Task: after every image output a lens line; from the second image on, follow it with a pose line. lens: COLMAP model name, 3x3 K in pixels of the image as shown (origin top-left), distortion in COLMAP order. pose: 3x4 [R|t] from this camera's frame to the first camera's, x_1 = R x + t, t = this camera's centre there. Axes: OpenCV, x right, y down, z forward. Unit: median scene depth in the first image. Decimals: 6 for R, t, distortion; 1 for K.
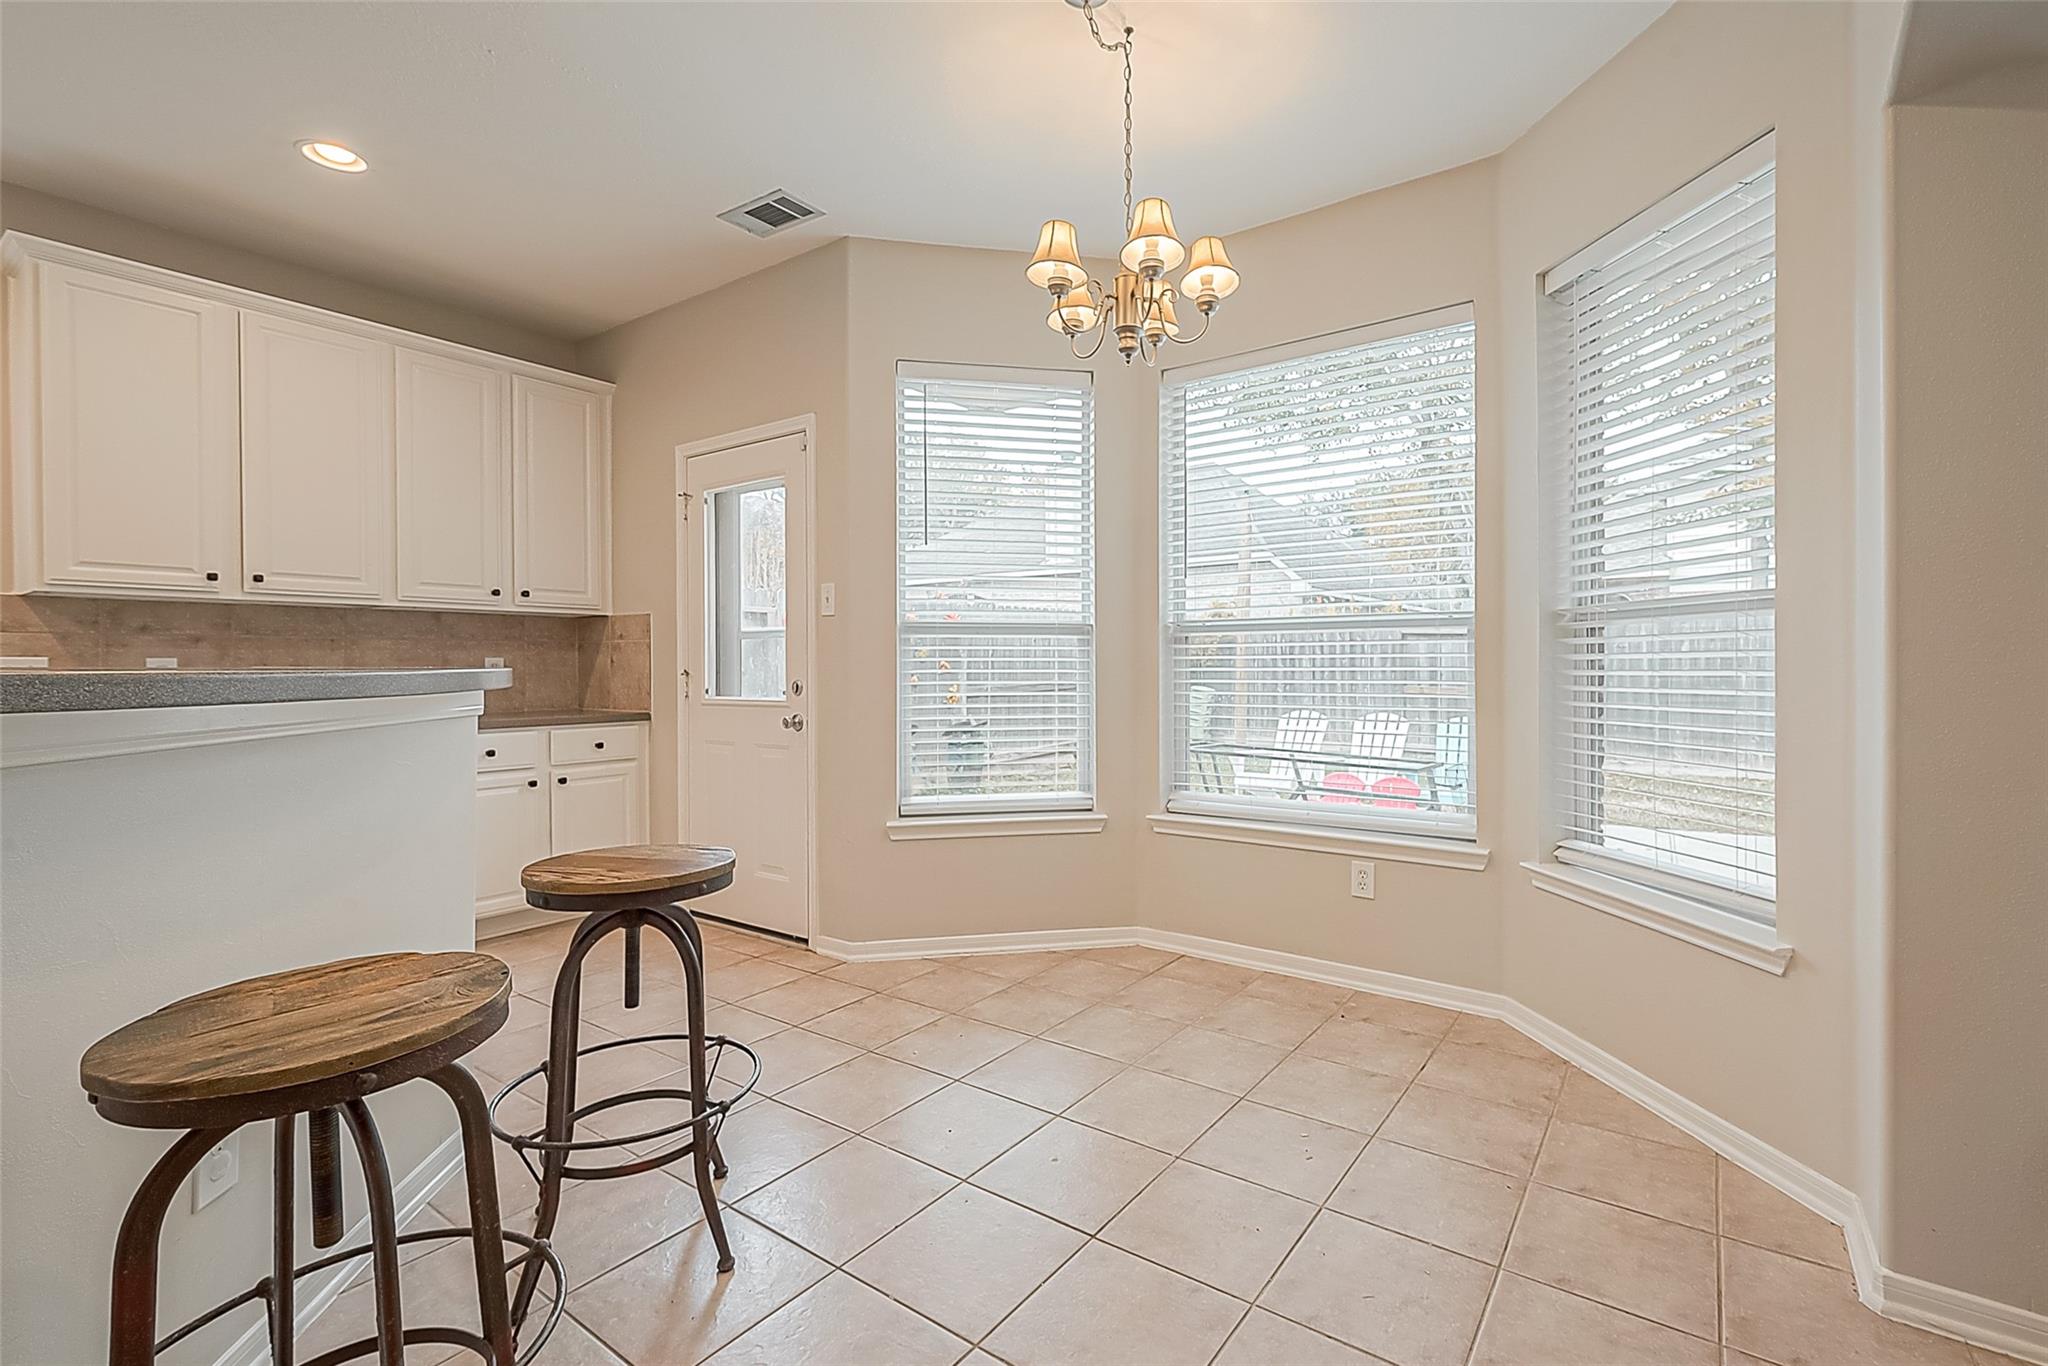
lens RADIAL K [[878.0, 0, 1103.4], [0, 878.0, 680.2], [0, 0, 1]] dist [-0.010475, -0.000225]
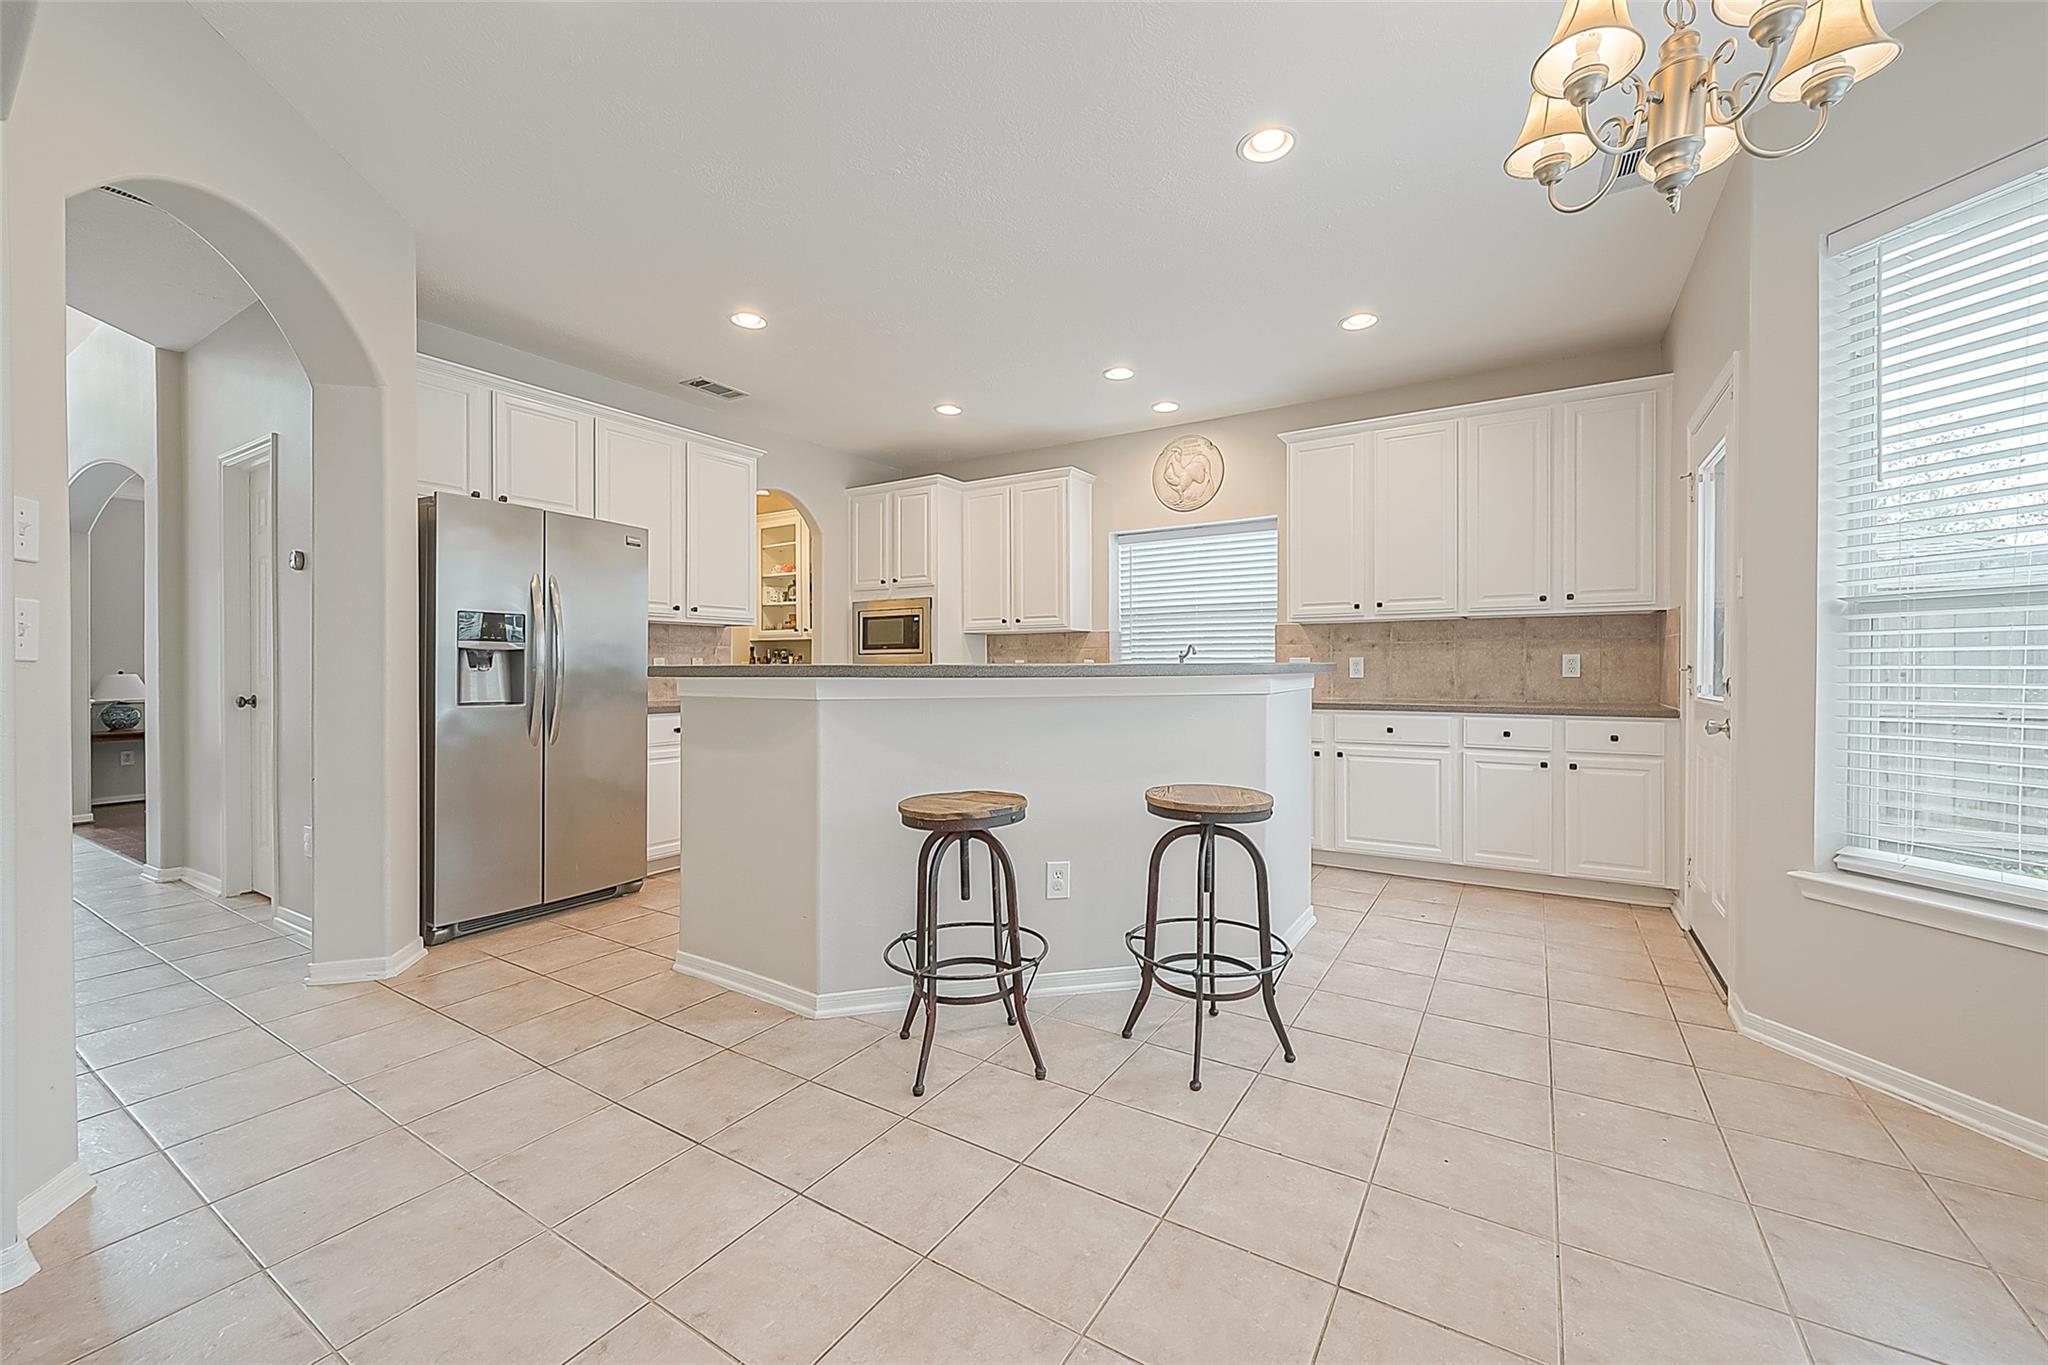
lens RADIAL K [[816.6, 0, 1007.5], [0, 816.6, 674.0], [0, 0, 1]] dist [0.000205, -0.000545]
pose [[-0.002003, 0.008542, -0.999962, 0.402278], [-0.016372, 0.999829, 0.008574, 0.003033], [0.999864, 0.016389, -0.001863, 0.307034]]
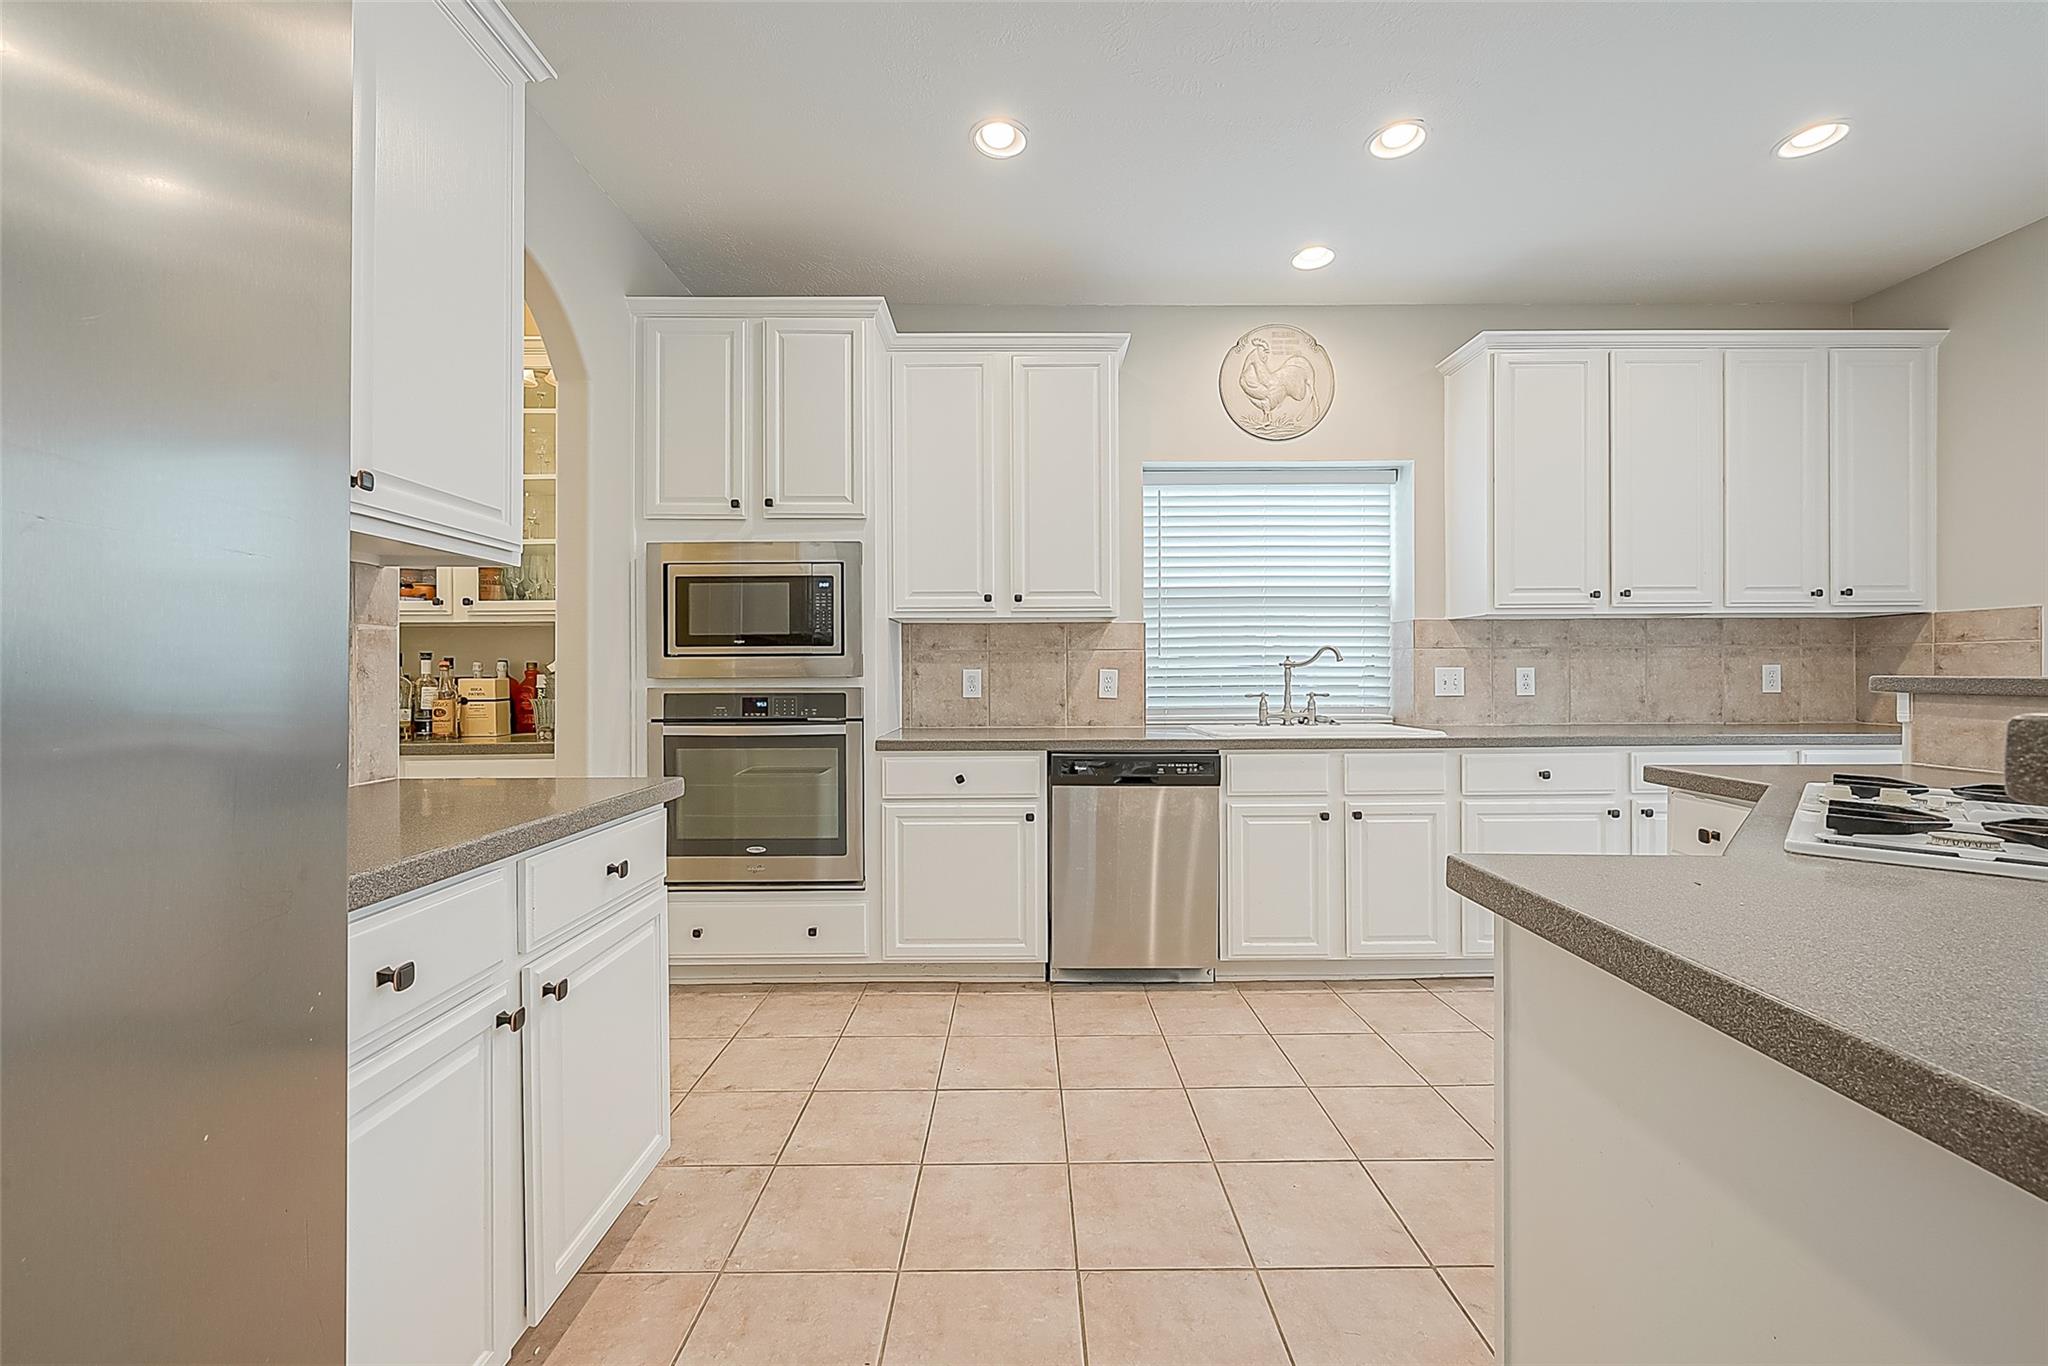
lens RADIAL K [[816.6, 0, 1038.4], [0, 816.6, 675.5], [0, 0, 1]] dist [0.000205, -0.000545]
pose [[0.552209, 0.002764, -0.833701, -0.457708], [-0.012077, 0.999916, -0.004684, -0.000931], [0.833618, 0.012655, 0.552196, -0.147675]]
